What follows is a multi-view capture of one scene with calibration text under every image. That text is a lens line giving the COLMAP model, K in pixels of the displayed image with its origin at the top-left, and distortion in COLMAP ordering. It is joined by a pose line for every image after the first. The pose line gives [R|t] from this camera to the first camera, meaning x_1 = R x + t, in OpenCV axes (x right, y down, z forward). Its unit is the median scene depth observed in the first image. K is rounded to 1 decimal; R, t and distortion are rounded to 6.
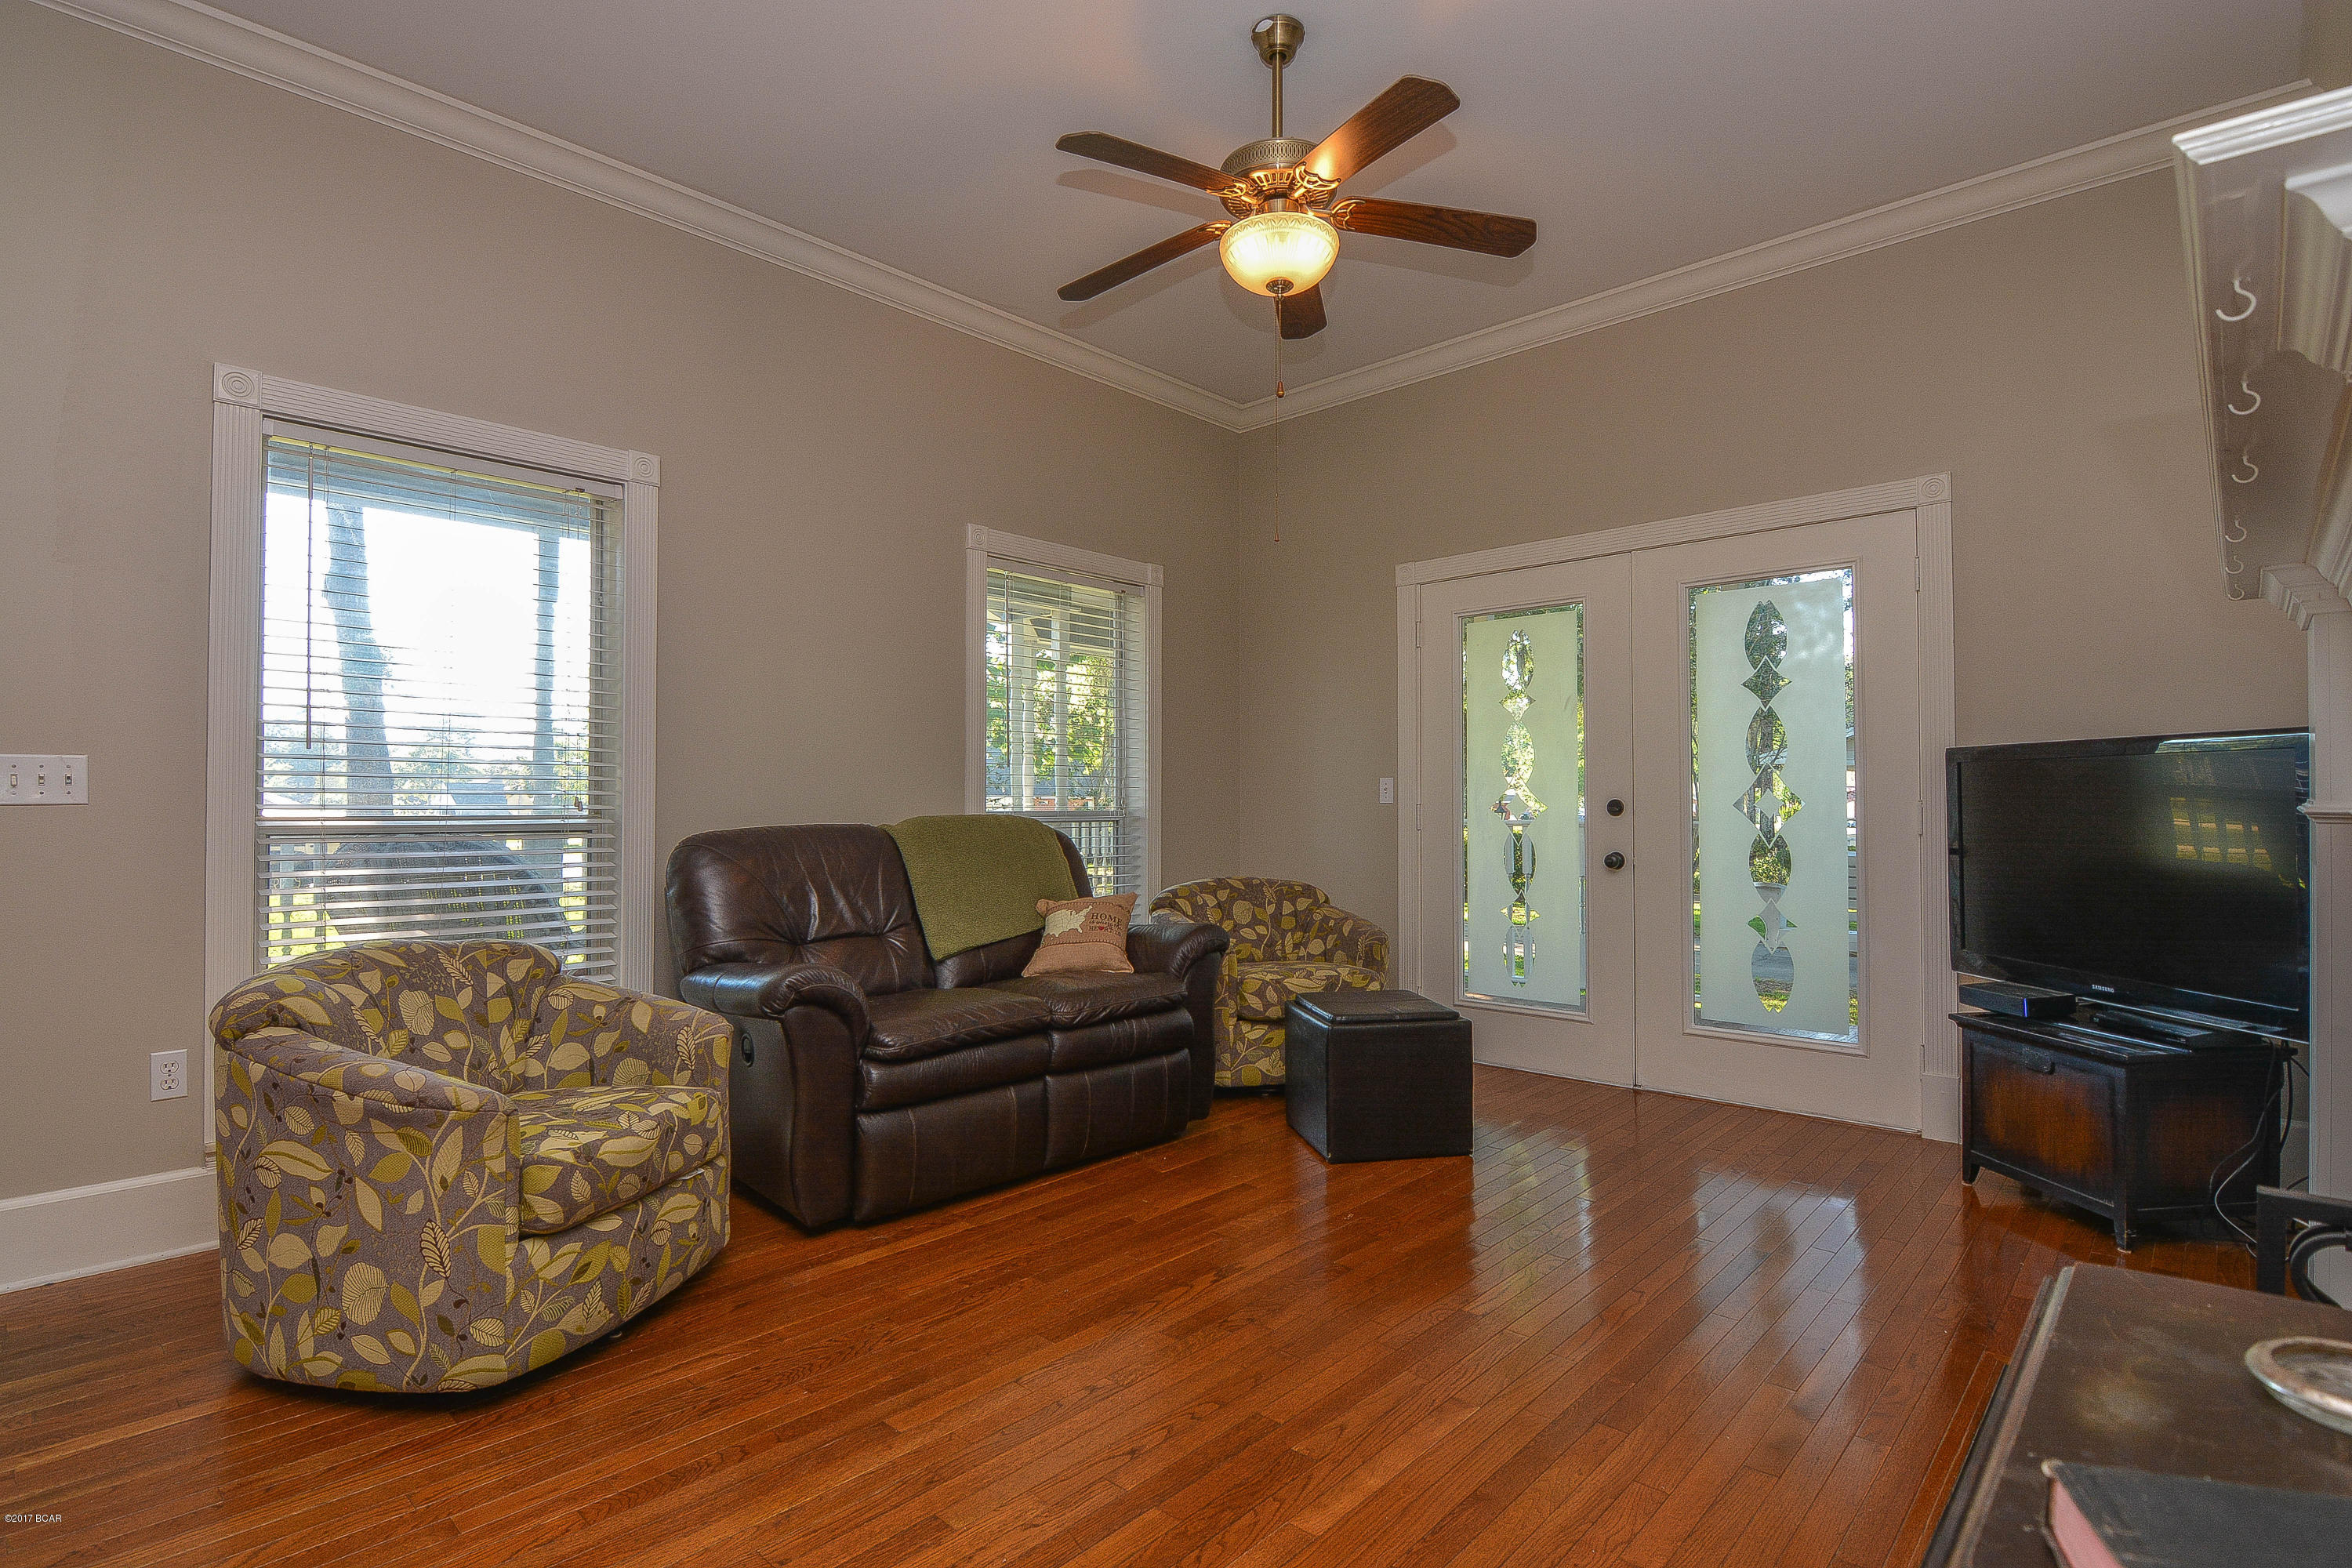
lens RADIAL K [[1150.0, 0, 1192.5], [0, 1150.0, 788.4], [0, 0, 1]] dist [-0.001235, -0.013159]
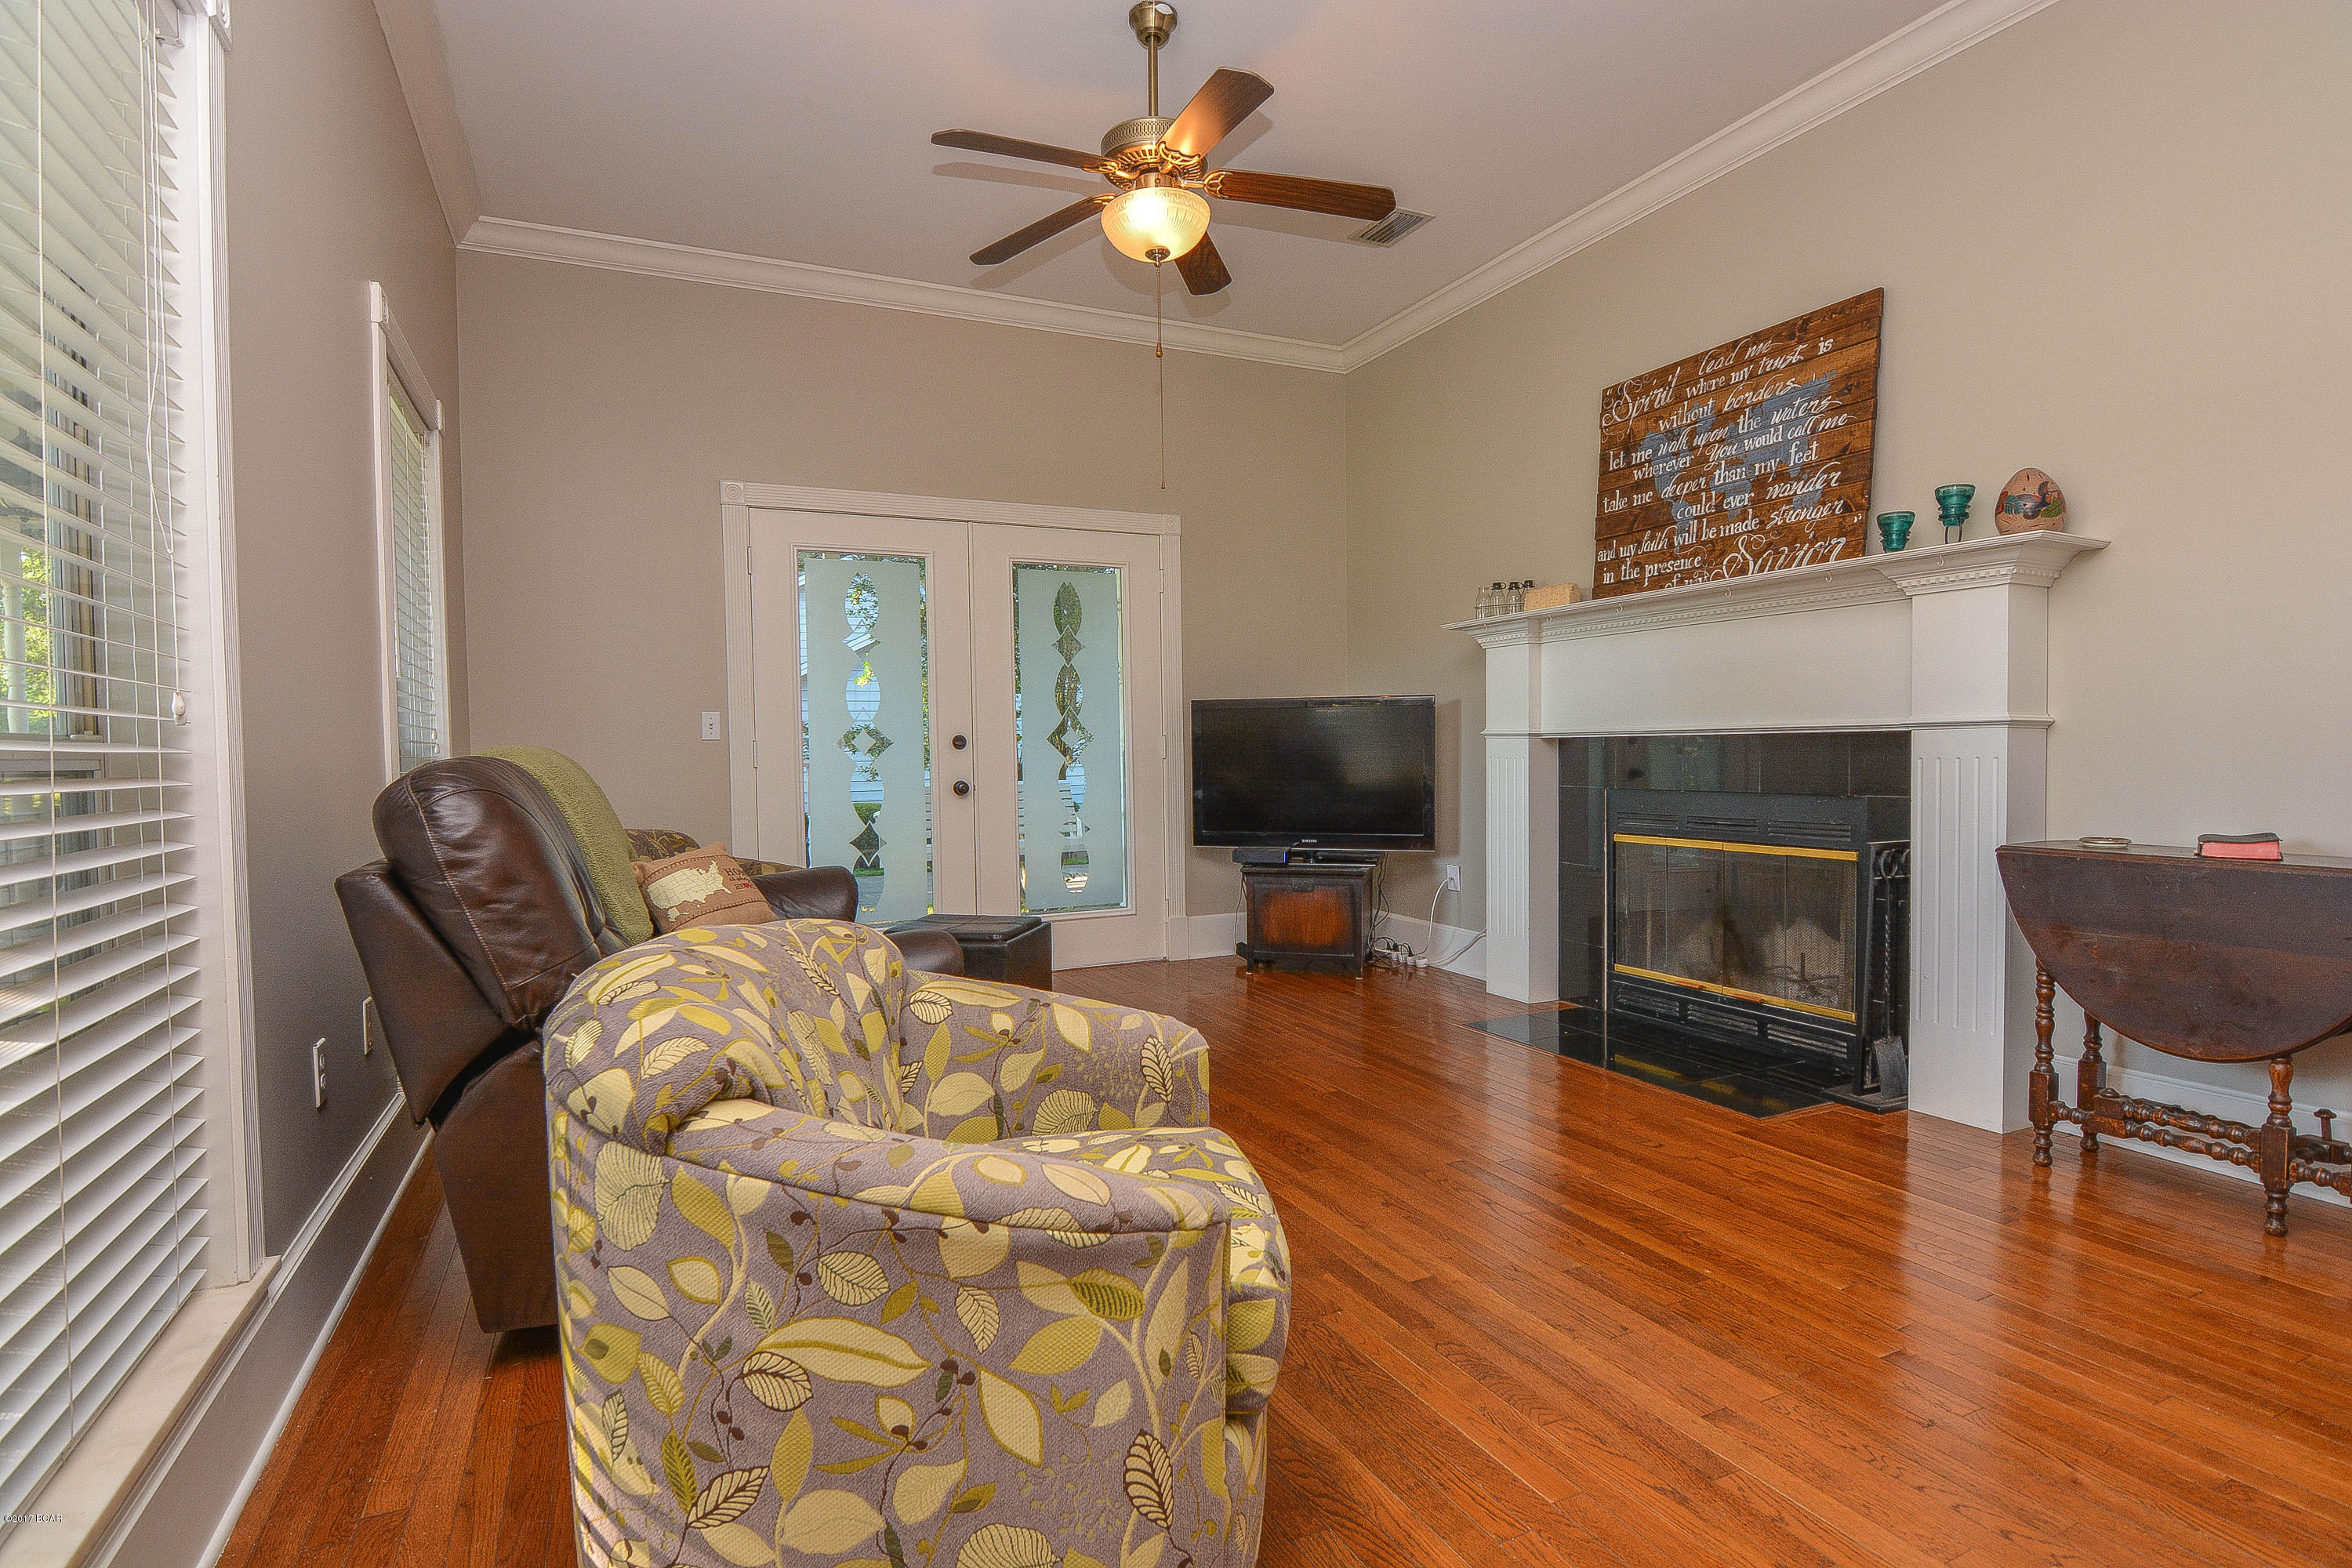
lens RADIAL K [[1131.7, 0, 1176.0], [0, 1131.7, 784.0], [0, 0, 1]] dist [-0.010445, -0.000345]
pose [[0.385324, -0.030784, 0.922268, -0.828233], [-0.000130, 0.999442, 0.033414, 0.028738], [-0.922781, -0.012995, 0.385105, 0.501237]]
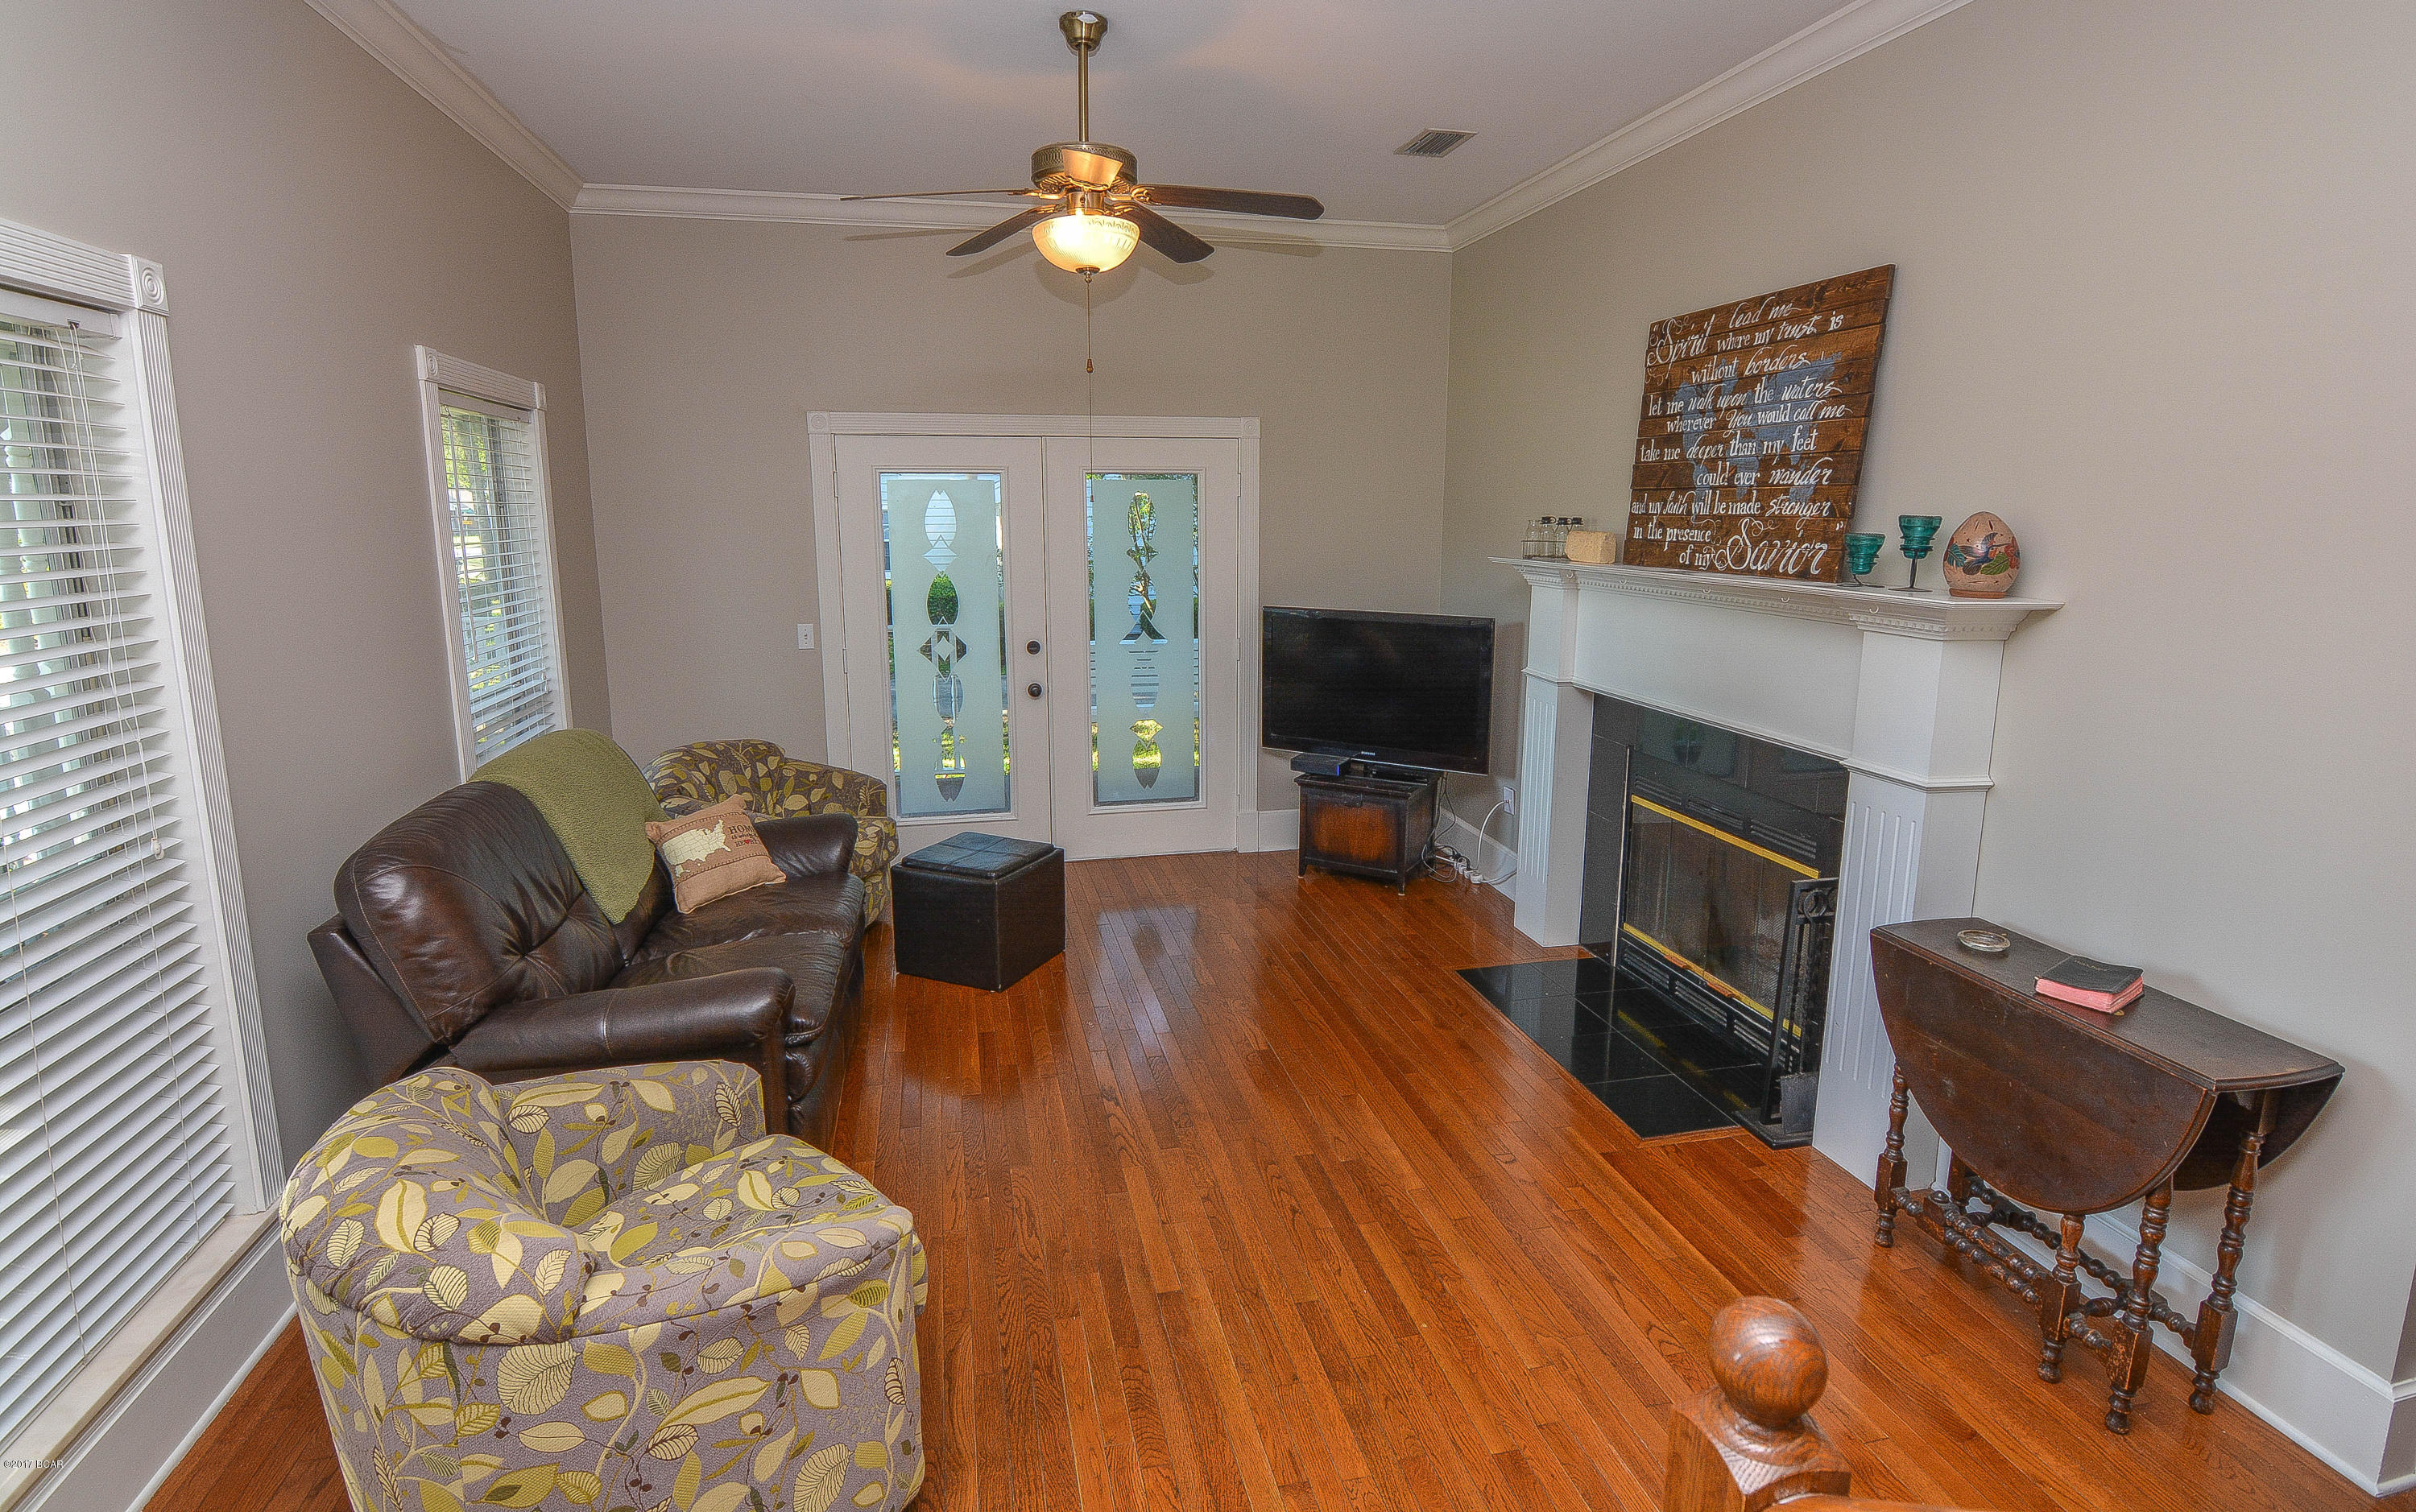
lens RADIAL K [[1152.1, 0, 1208.7], [0, 1152.1, 706.4], [0, 0, 1]] dist [-0.002760, -0.000286]
pose [[0.575818, -0.131732, 0.806896, -0.734583], [-0.015112, 0.985051, 0.171601, -0.188733], [-0.817439, -0.111004, 0.565219, 0.195446]]
